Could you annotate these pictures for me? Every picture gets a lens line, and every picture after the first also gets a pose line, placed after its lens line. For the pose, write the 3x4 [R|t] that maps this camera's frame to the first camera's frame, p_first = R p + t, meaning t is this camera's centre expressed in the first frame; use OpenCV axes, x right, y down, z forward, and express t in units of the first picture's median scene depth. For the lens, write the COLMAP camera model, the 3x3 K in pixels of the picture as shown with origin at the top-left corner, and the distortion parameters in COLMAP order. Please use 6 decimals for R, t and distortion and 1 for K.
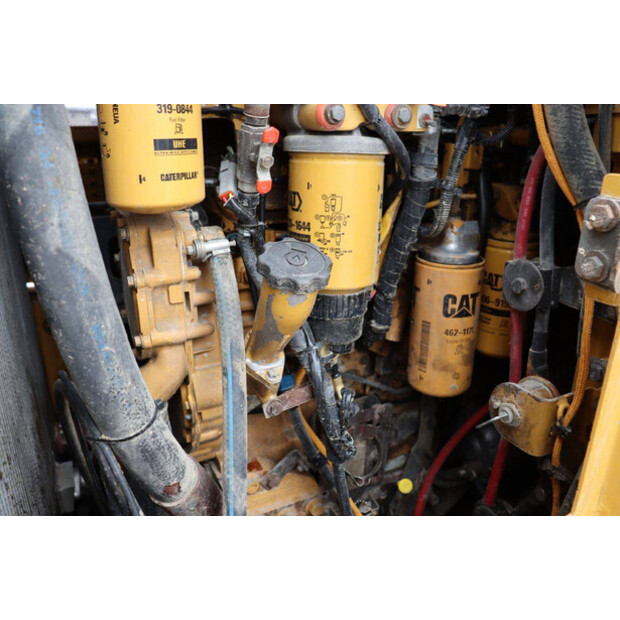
lens RADIAL K [[502.2, 0, 311.2], [0, 502.2, 312.3], [0, 0, 1]] dist [-0.153293, 0.018330]
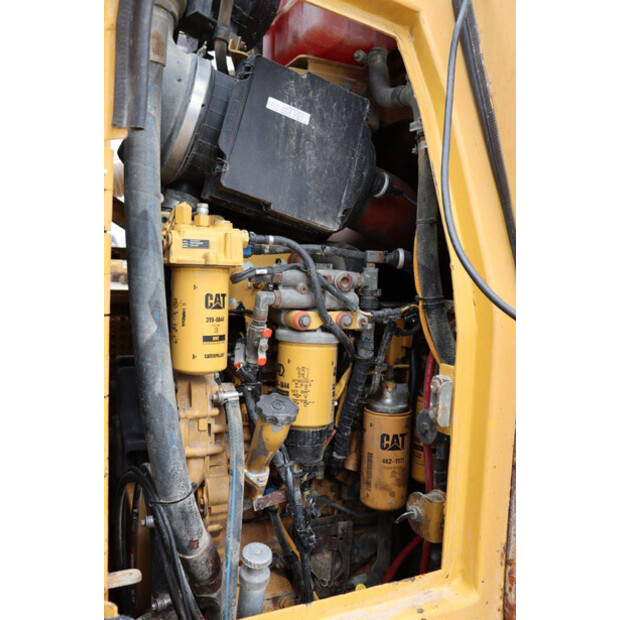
lens RADIAL K [[548.4, 0, 304.2], [0, 548.4, 313.8], [0, 0, 1]] dist [-0.072140, 0.043186]
pose [[0.999204, 0.033448, -0.021725, 0.073346], [-0.038167, 0.959986, -0.277435, 0.089618], [0.011576, 0.278043, 0.960499, -0.728610]]
